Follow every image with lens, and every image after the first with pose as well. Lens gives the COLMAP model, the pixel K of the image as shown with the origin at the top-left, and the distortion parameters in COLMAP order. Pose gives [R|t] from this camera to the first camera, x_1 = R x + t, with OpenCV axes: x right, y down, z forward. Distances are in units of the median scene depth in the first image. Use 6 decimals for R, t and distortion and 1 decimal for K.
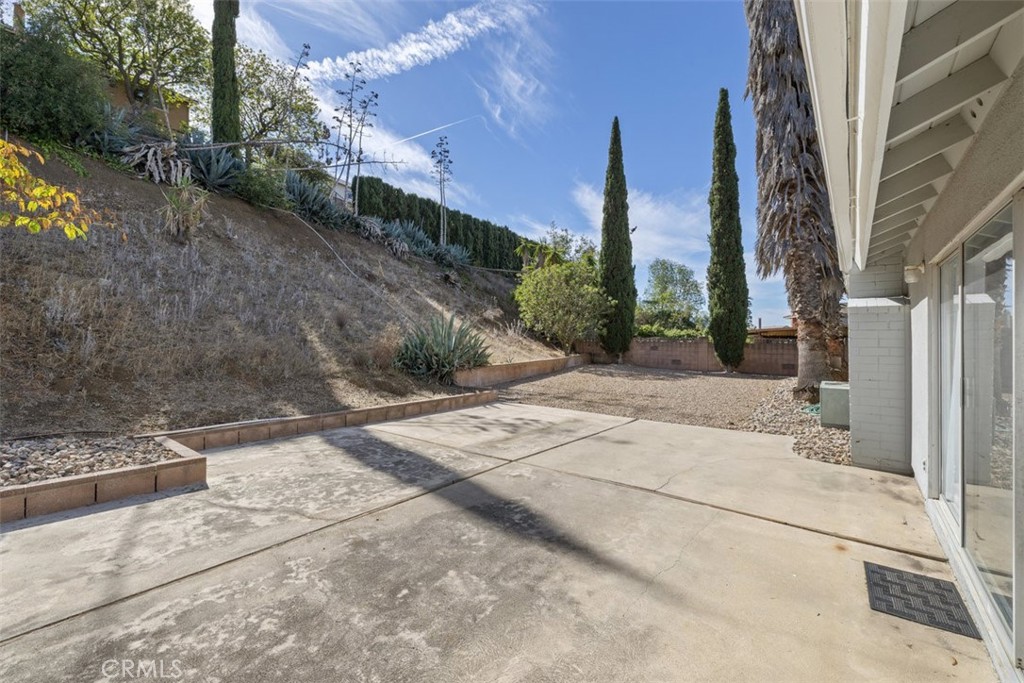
lens RADIAL K [[436.3, 0, 512.0], [0, 436.3, 337.9], [0, 0, 1]] dist [-0.001069, -0.000228]
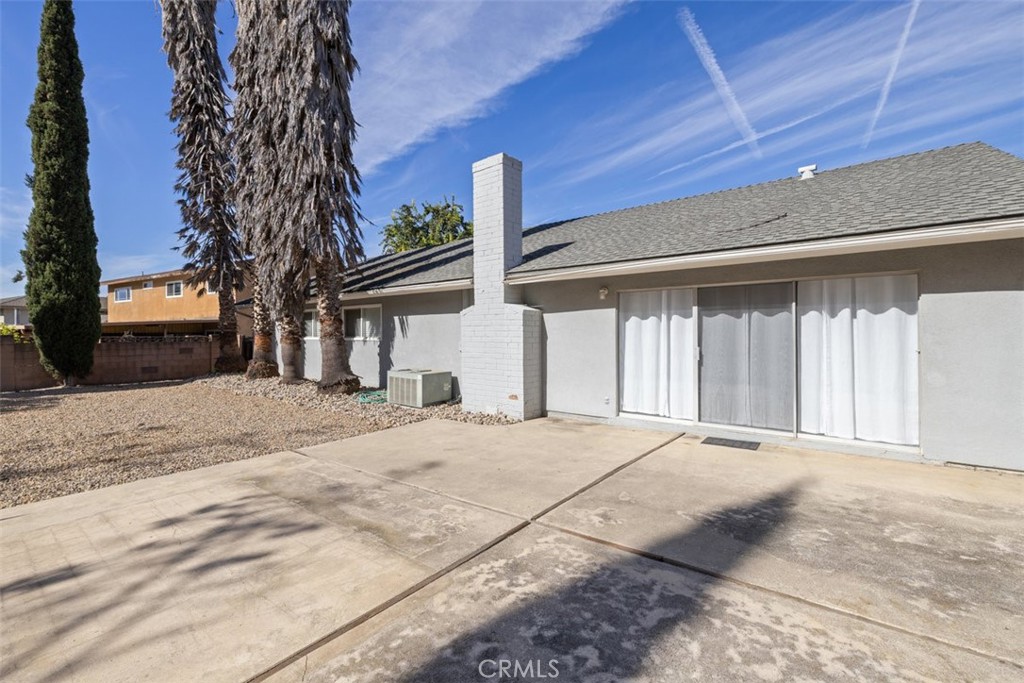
lens RADIAL K [[436.3, 0, 510.8], [0, 436.3, 336.3], [0, 0, 1]] dist [-0.001069, -0.000228]
pose [[0.008684, -0.014099, 0.999863, -0.858104], [0.012473, 0.999824, 0.013990, -0.005363], [-0.999885, 0.012350, 0.008858, 1.354058]]
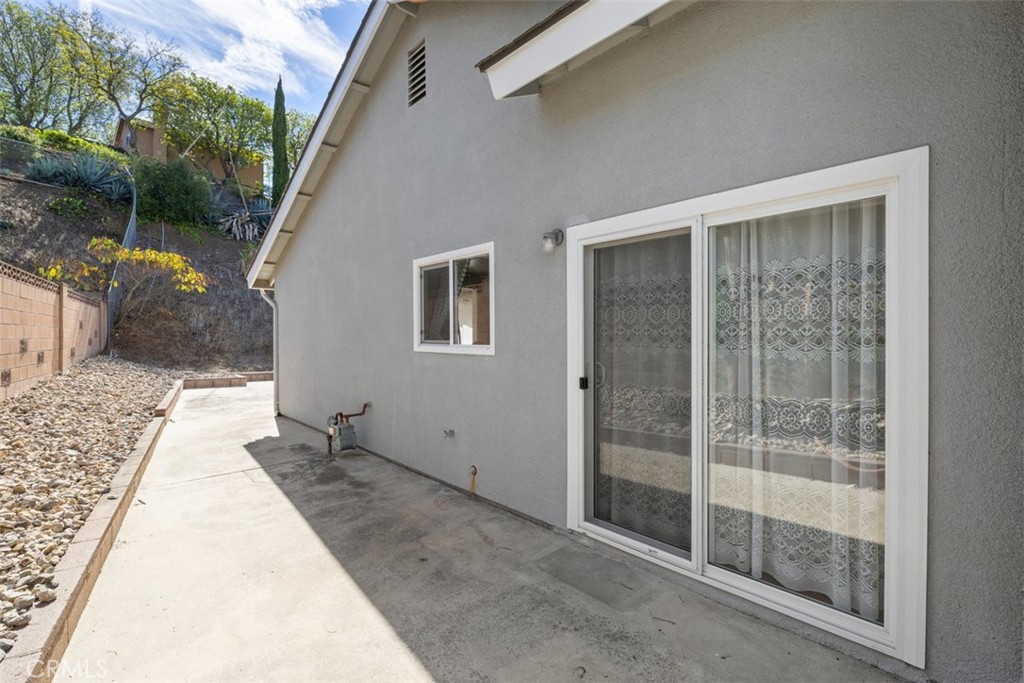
lens RADIAL K [[468.2, 0, 513.2], [0, 468.2, 339.5], [0, 0, 1]] dist [0.000884, 0.000066]
pose [[0.985585, -0.000050, -0.169180, 0.807961], [0.001342, 0.999971, 0.007527, 0.004609], [0.169175, -0.007646, 0.985556, -0.904930]]
